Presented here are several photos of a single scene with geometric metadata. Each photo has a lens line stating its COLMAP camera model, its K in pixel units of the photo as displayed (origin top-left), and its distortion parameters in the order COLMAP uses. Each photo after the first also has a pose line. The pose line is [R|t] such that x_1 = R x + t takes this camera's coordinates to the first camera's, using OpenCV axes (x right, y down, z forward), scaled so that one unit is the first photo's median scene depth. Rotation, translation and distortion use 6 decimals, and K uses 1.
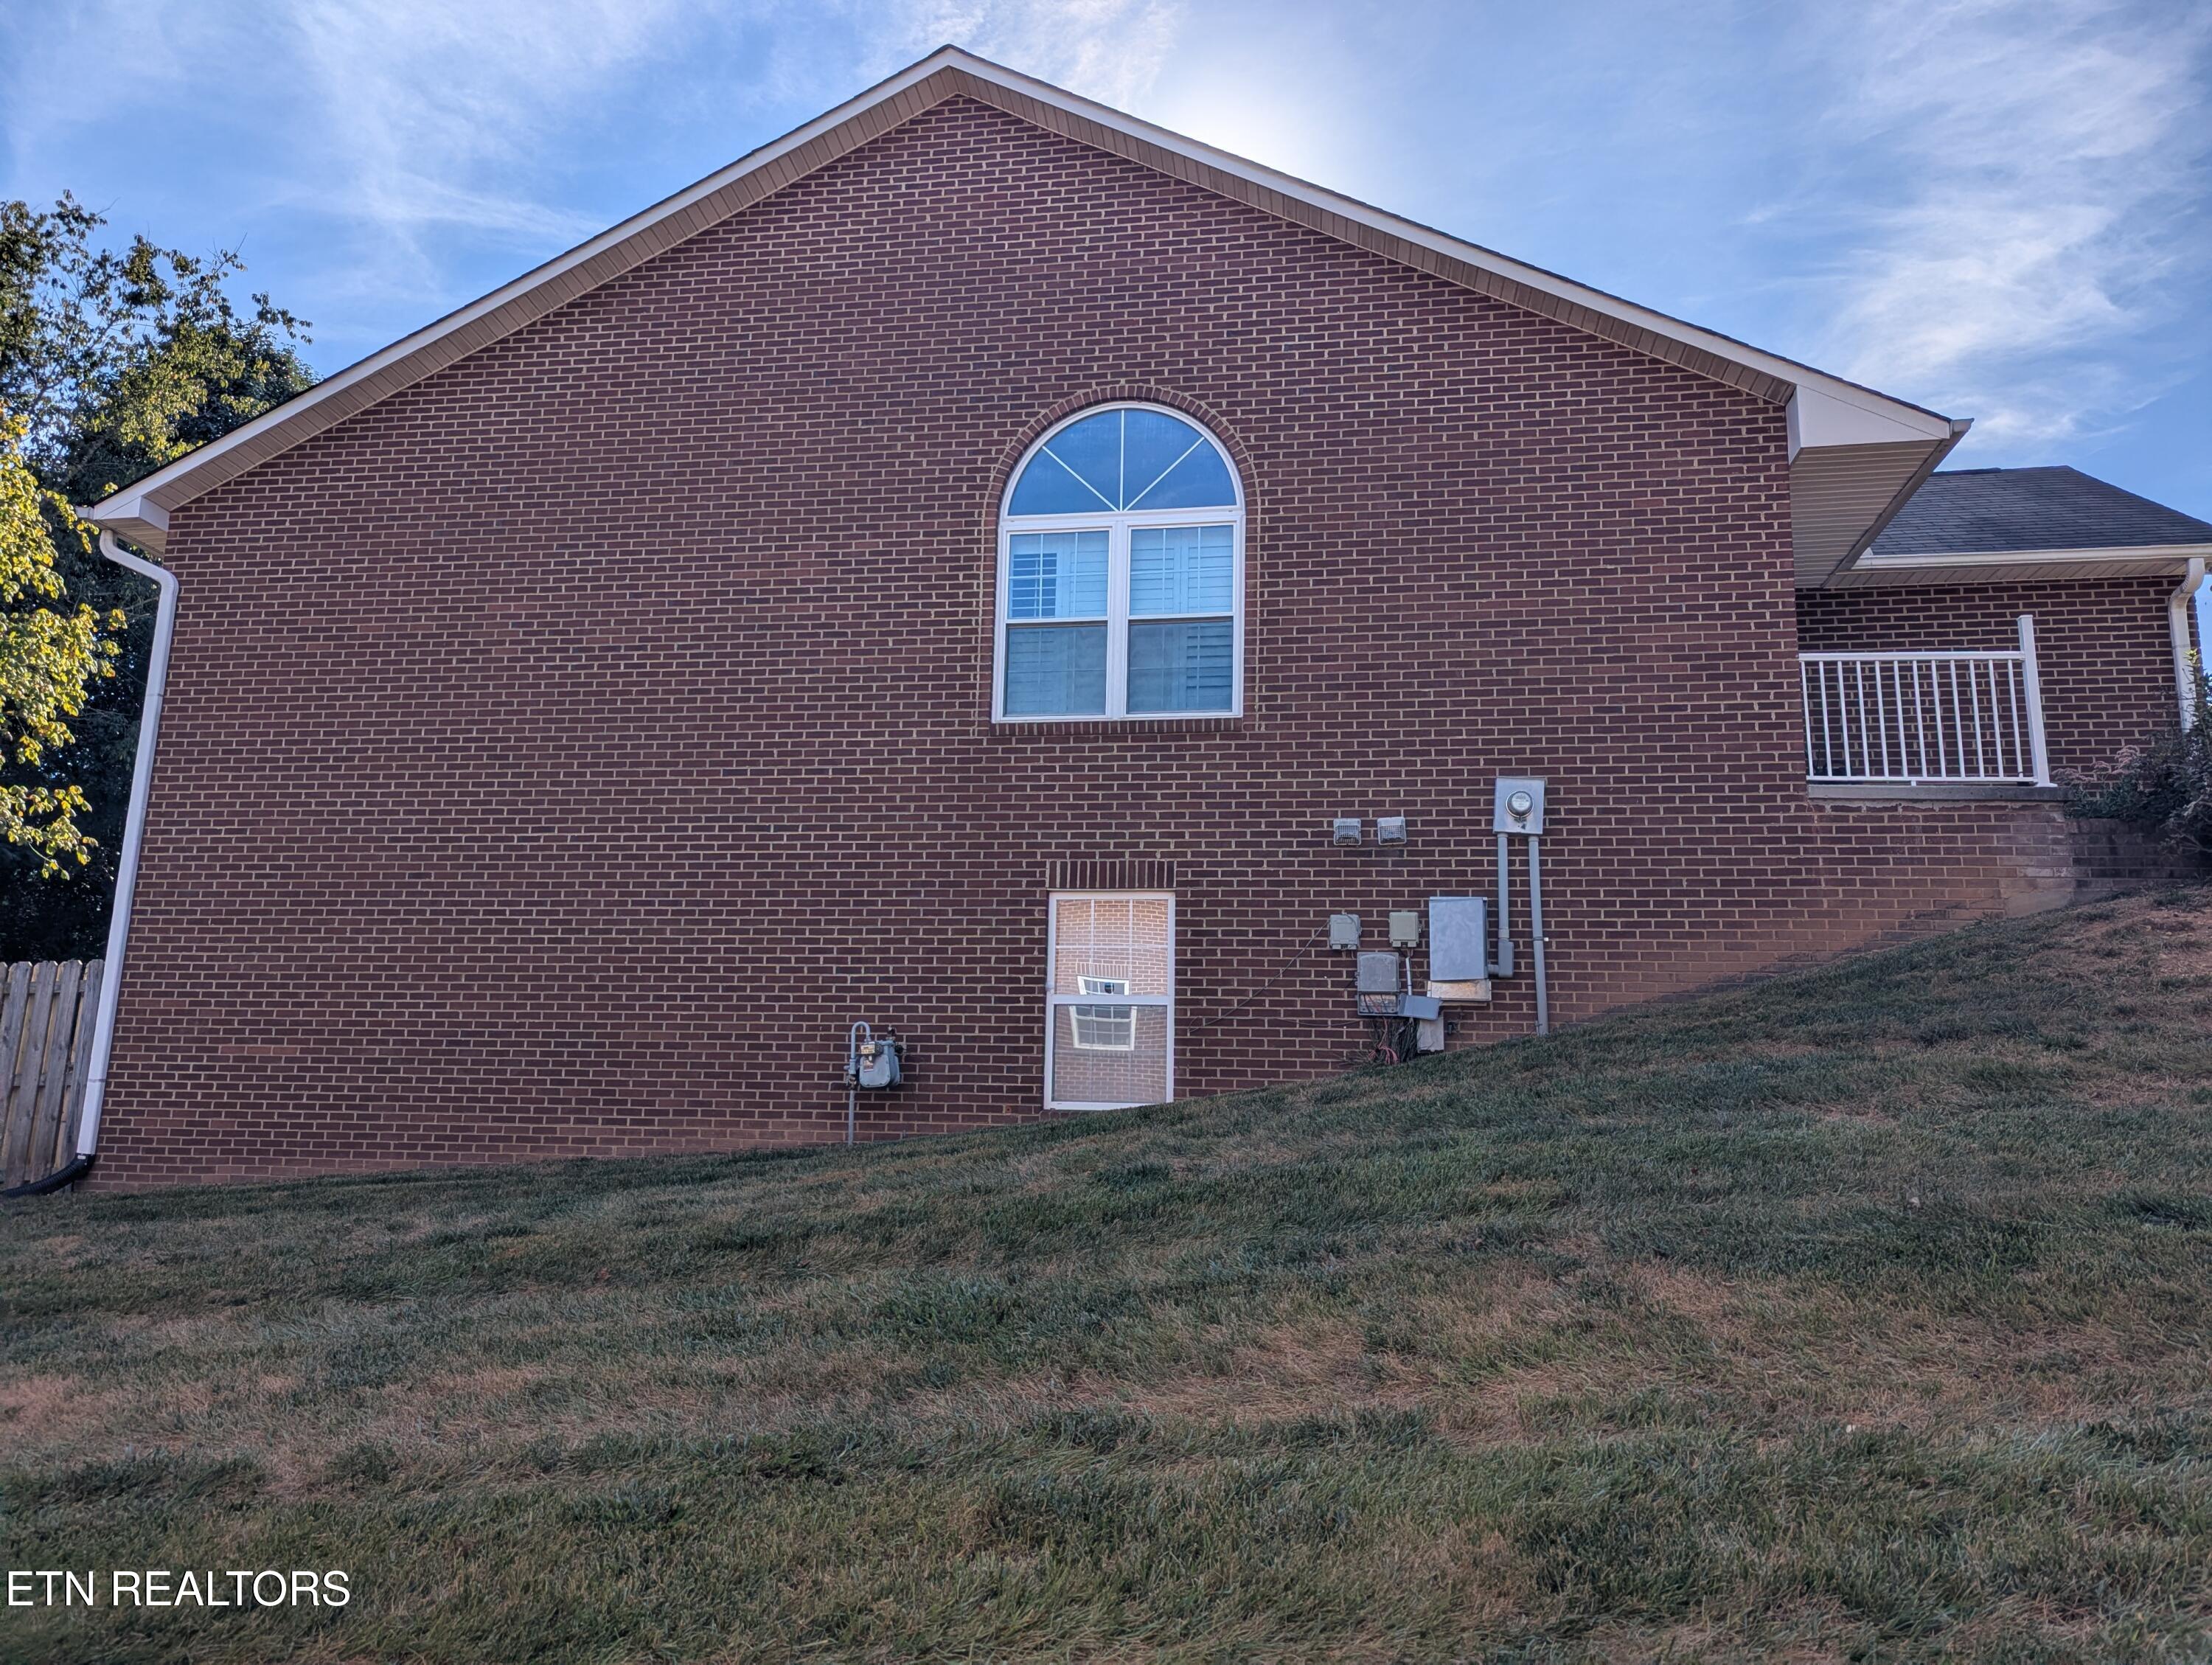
lens RADIAL K [[1548.3, 0, 1100.4], [0, 1548.3, 825.9], [0, 0, 1]] dist [0.051939, -0.003311]
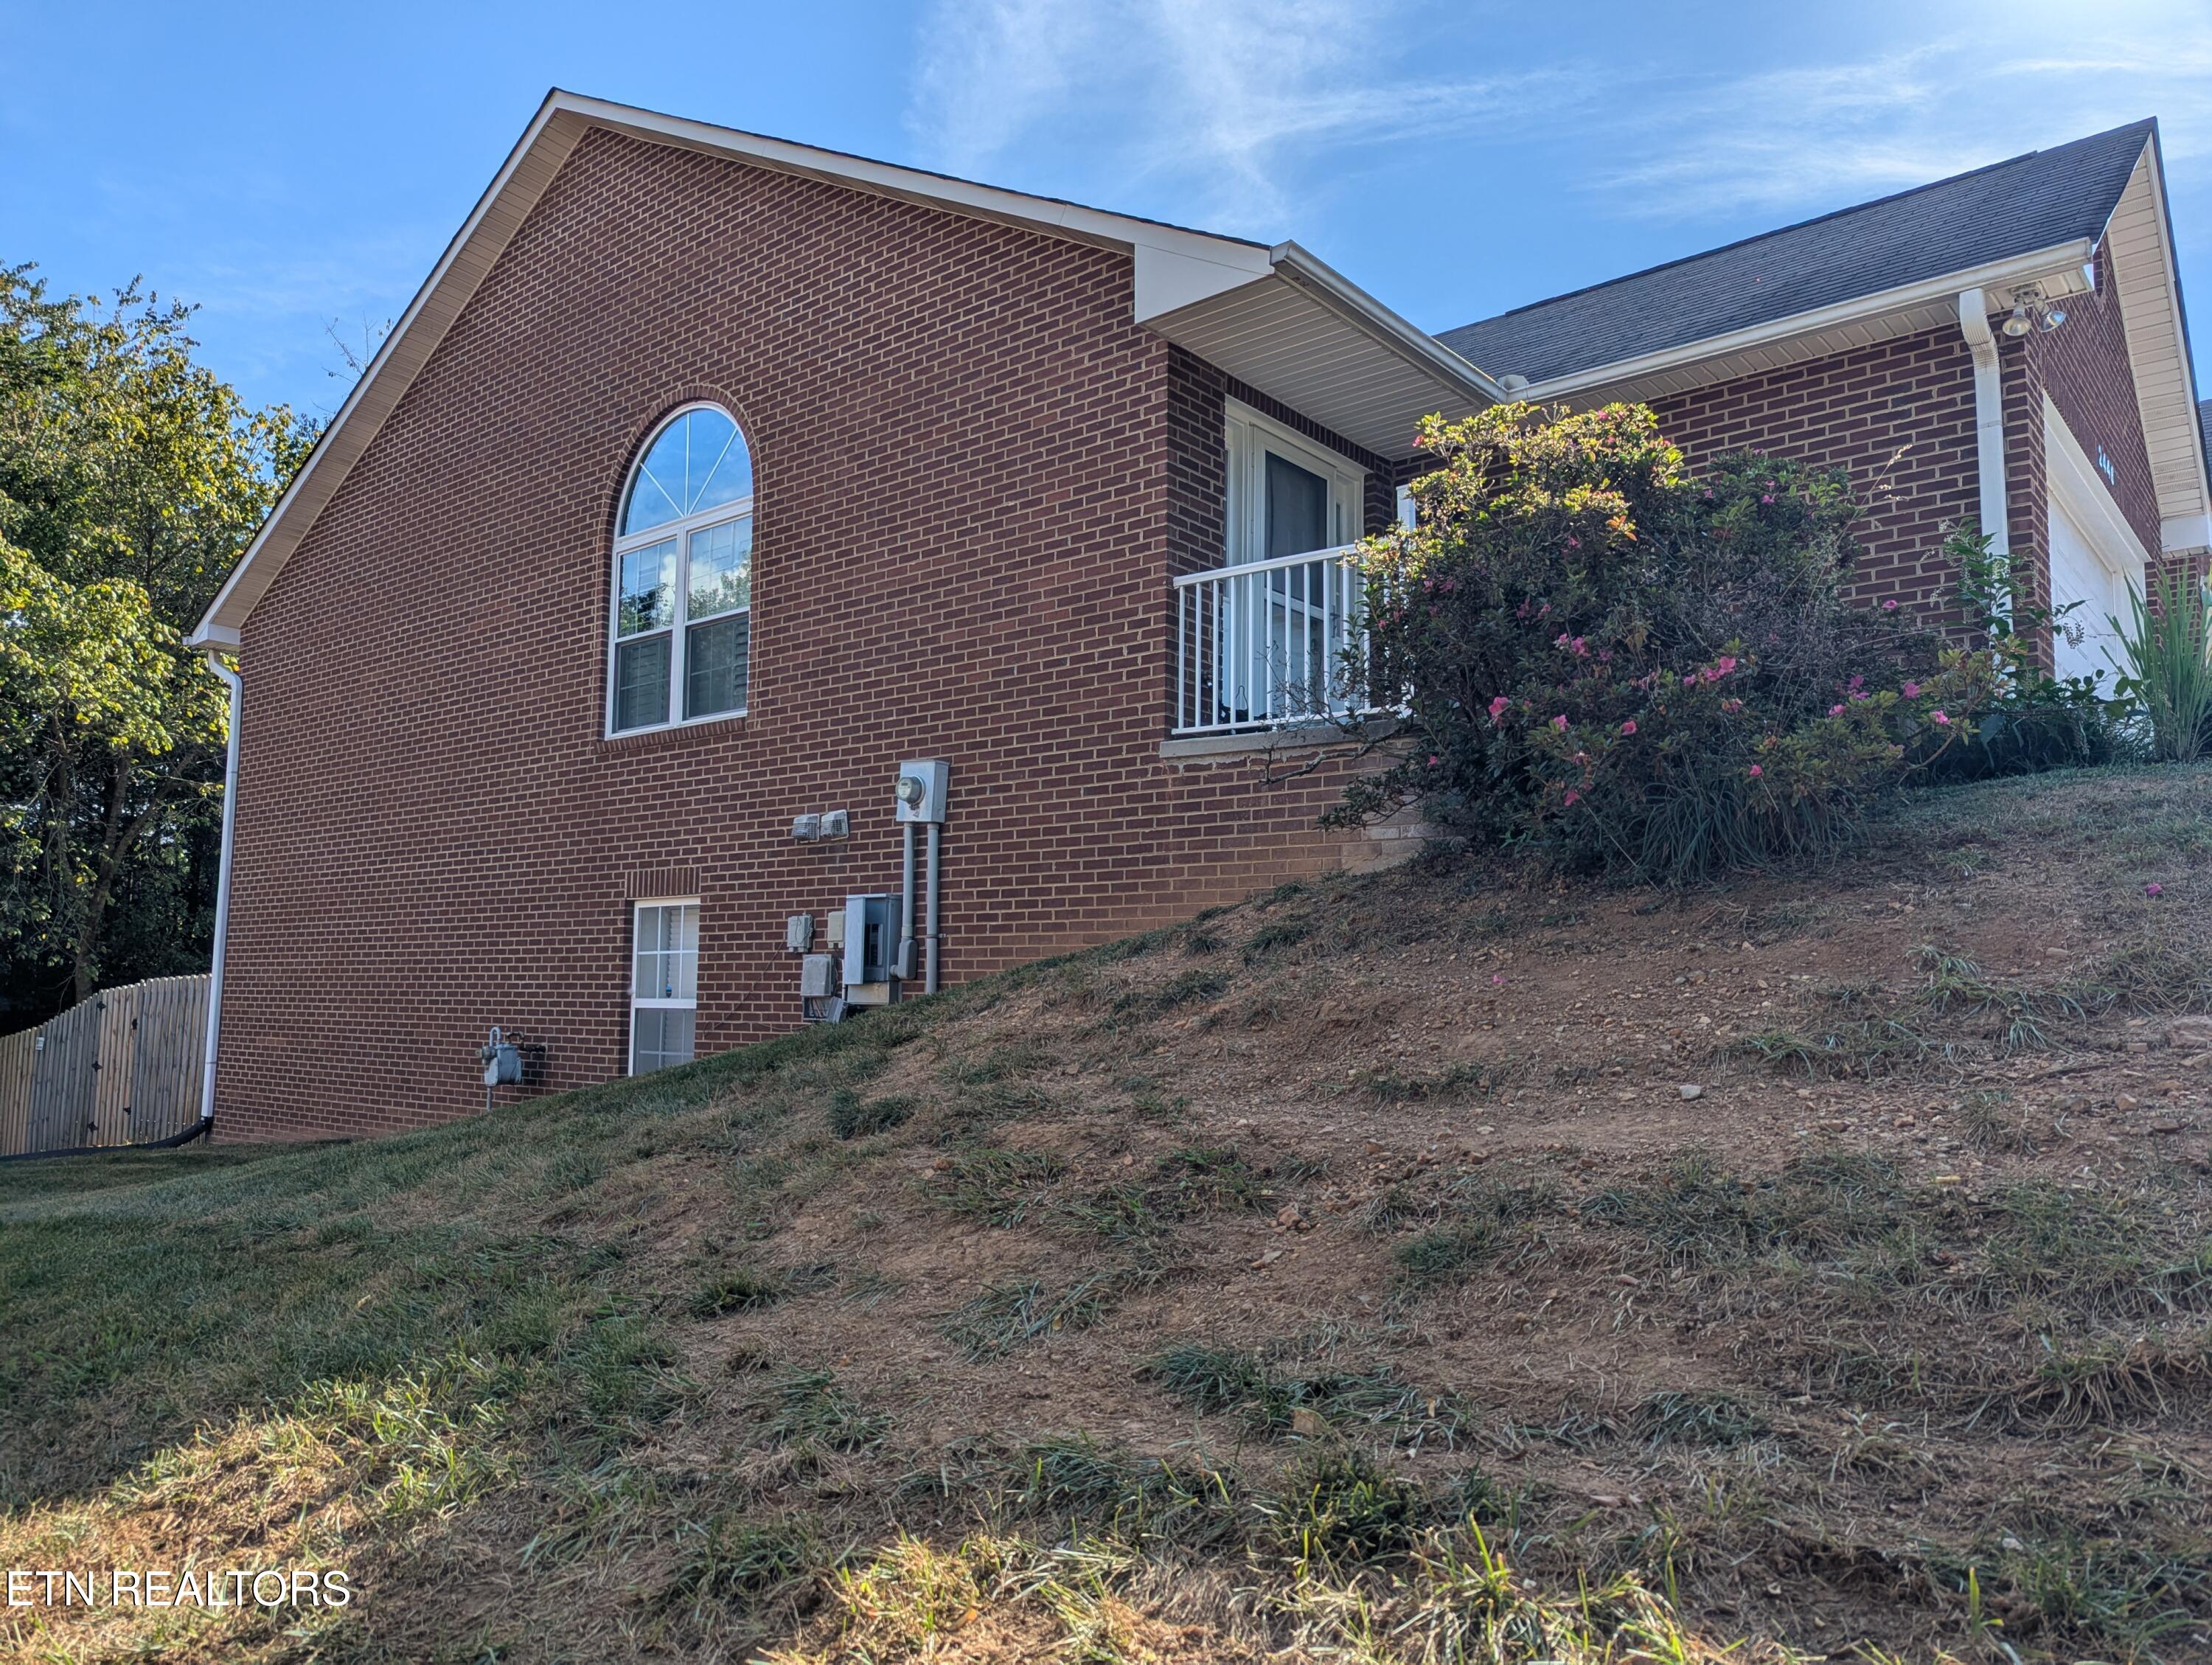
lens RADIAL K [[1548.3, 0, 1105.3], [0, 1548.3, 844.0], [0, 0, 1]] dist [0.051939, -0.003311]
pose [[0.857354, -0.065121, -0.510590, 0.822327], [0.112662, 0.991653, 0.062699, -0.026713], [0.502245, -0.111280, 0.857535, 0.269678]]
